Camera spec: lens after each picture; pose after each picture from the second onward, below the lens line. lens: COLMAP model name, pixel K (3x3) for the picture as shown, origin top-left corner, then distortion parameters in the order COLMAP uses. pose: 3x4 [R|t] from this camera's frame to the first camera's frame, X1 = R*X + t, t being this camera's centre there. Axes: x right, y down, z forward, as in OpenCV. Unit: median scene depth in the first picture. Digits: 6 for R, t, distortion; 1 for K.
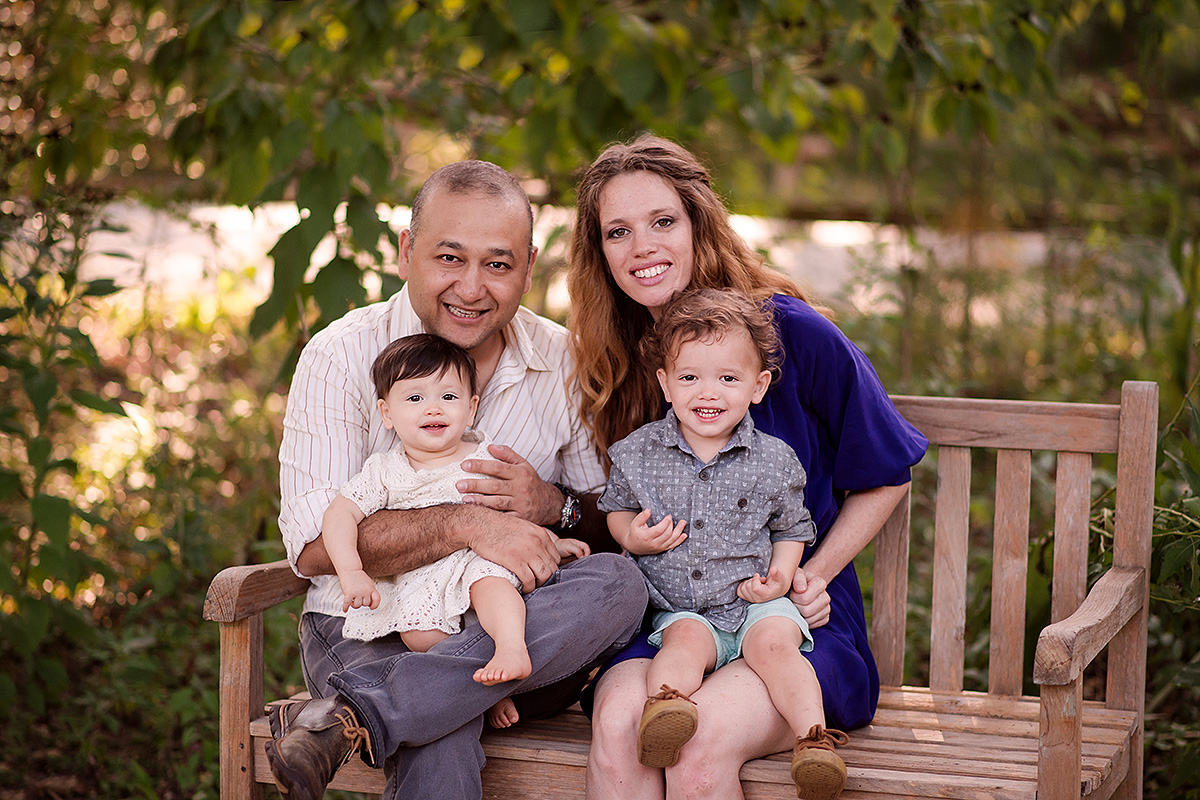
lens RADIAL K [[2988.8, 0, 601.0], [0, 2988.8, 402.1], [0, 0, 1]] dist [-0.109066, 0.000000]
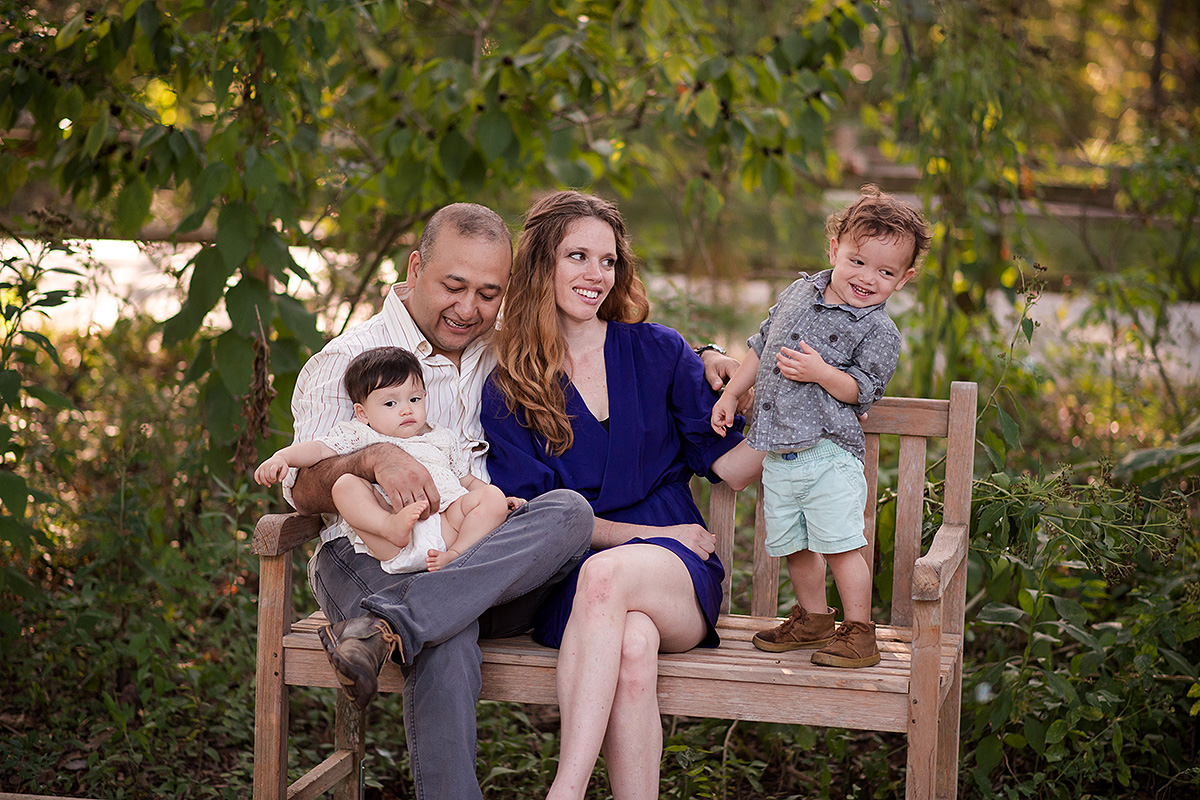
lens RADIAL K [[2988.8, 0, 599.2], [0, 2988.8, 398.7], [0, 0, 1]] dist [-0.109066, 0.000000]
pose [[0.989976, 0.017723, 0.140118, -0.160997], [-0.015015, 0.999680, -0.020362, 0.029440], [-0.140434, 0.018054, 0.989925, -0.272904]]
